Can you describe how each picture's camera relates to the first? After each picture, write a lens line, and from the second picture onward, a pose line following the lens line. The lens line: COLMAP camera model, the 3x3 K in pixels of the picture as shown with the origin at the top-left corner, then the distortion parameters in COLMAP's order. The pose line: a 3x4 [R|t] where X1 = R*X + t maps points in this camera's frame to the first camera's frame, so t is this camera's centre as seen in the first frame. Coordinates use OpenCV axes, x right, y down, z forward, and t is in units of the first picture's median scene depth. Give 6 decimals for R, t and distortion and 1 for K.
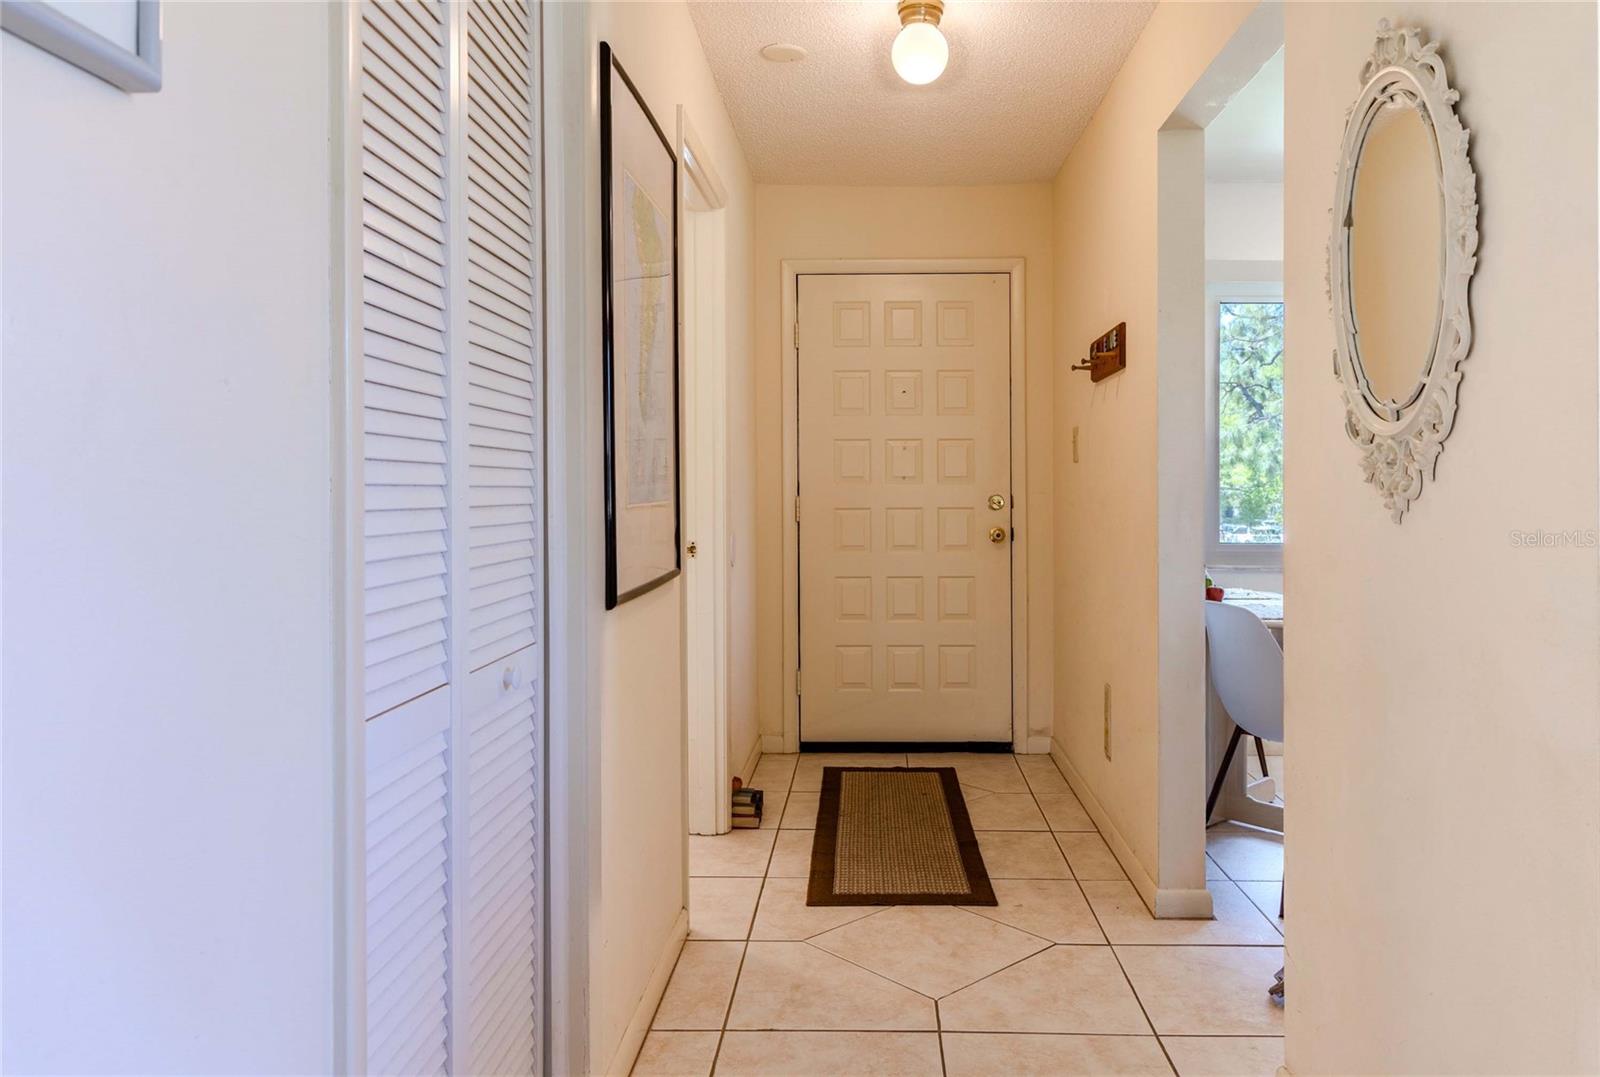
lens RADIAL K [[1098.9, 0, 803.9], [0, 1098.9, 525.6], [0, 0, 1]] dist [0.000493, 0.000077]
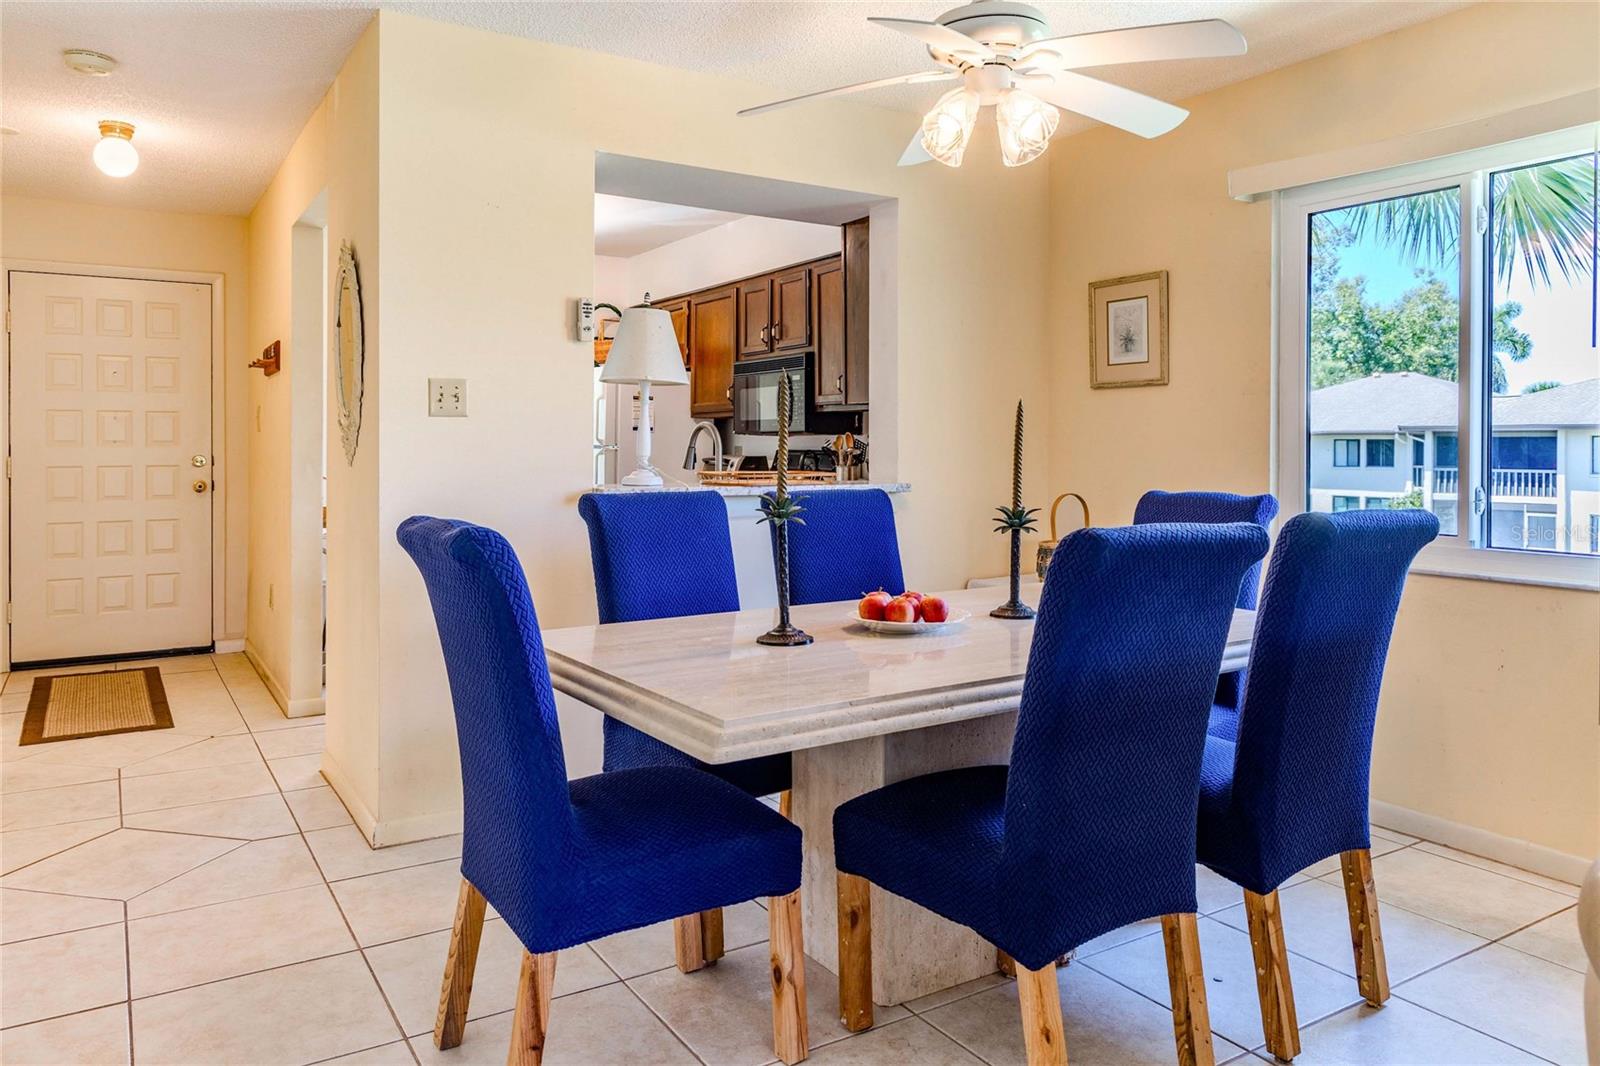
lens RADIAL K [[1107.0, 0, 785.9], [0, 1107.0, 446.2], [0, 0, 1]] dist [0.027476, -0.011166]
pose [[0.819635, 0.004546, 0.572868, -0.011471], [0.017880, 0.999278, -0.033512, 0.019764], [-0.572607, 0.037711, 0.818962, -0.531950]]
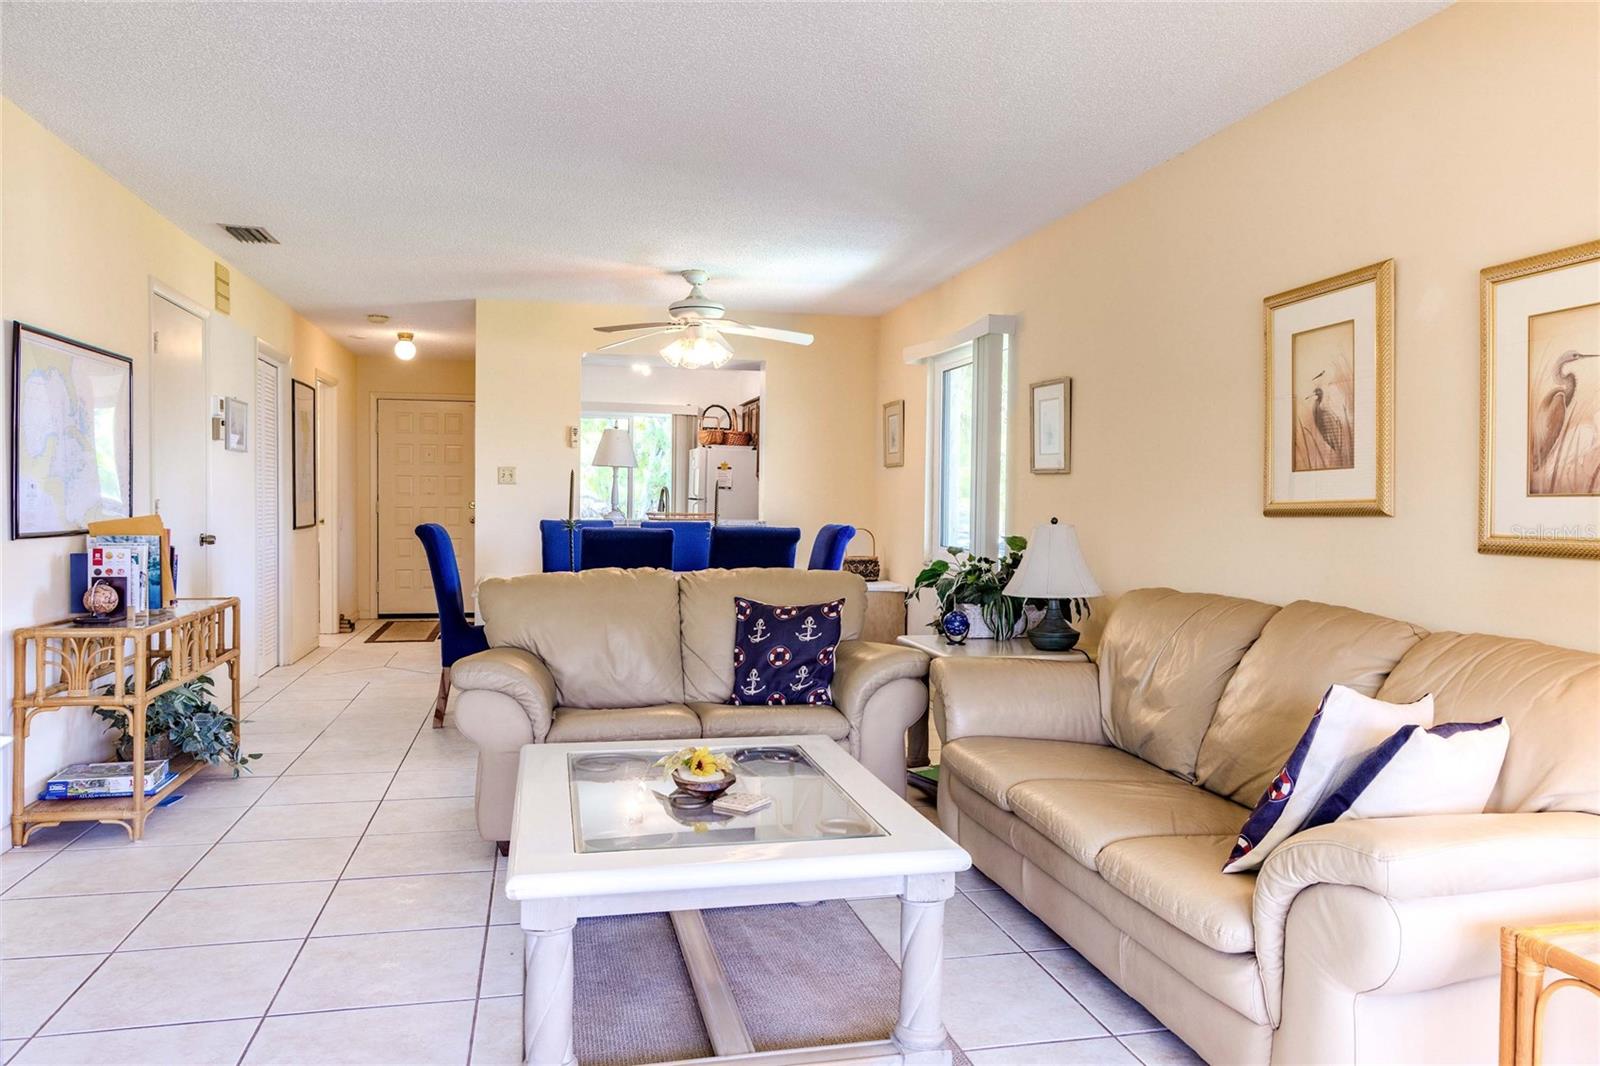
lens RADIAL K [[1107.0, 0, 799.9], [0, 1107.0, 530.9], [0, 0, 1]] dist [0.027476, -0.011166]
pose [[0.959642, 0.002604, 0.281211, 0.202244], [-0.000832, 0.999979, -0.006421, 0.050873], [-0.281222, 0.005928, 0.959624, -1.532677]]
